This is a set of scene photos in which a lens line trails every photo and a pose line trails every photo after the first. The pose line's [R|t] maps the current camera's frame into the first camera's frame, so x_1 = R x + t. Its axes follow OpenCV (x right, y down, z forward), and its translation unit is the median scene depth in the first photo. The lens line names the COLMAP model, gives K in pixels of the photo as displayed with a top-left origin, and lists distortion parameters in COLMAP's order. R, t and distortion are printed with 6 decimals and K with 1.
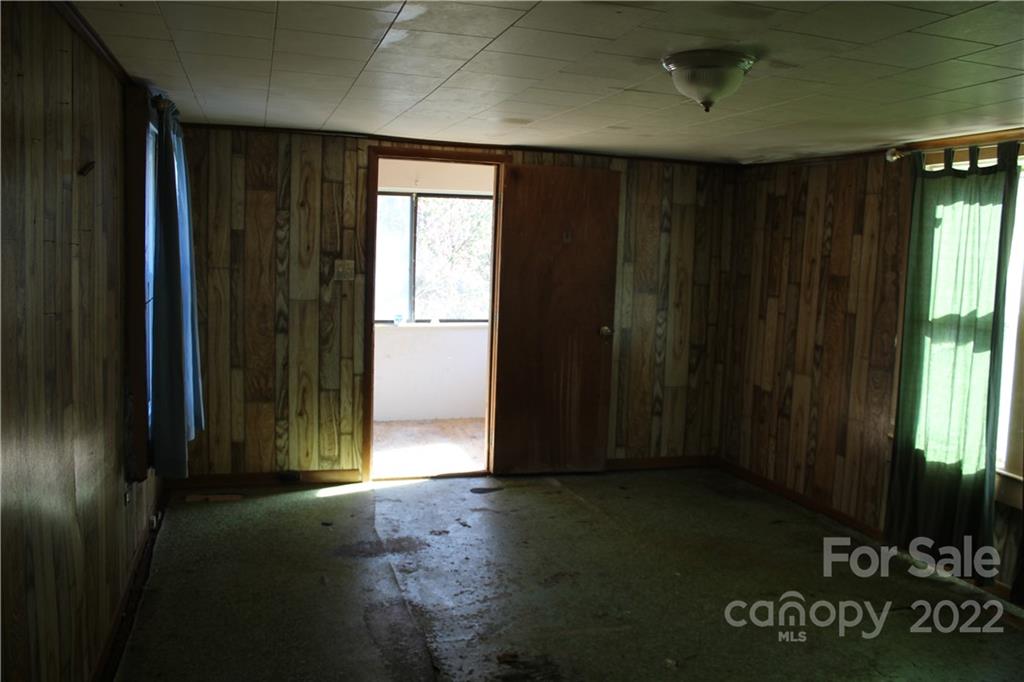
lens RADIAL K [[846.9, 0, 513.9], [0, 846.9, 343.4], [0, 0, 1]] dist [-0.166541, 0.142962]
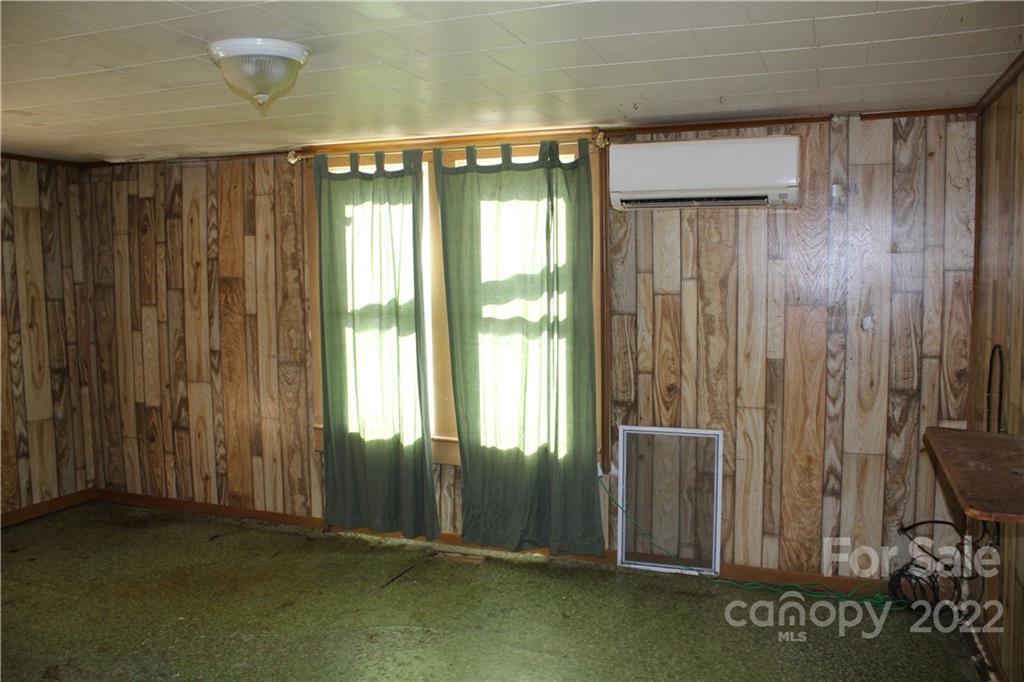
lens RADIAL K [[846.9, 0, 513.9], [0, 846.9, 343.4], [0, 0, 1]] dist [-0.166541, 0.142962]
pose [[0.608633, -0.111113, 0.785633, -0.186902], [0.114999, 0.992044, 0.051216, -0.015437], [-0.785074, 0.059176, 0.616569, 0.123365]]
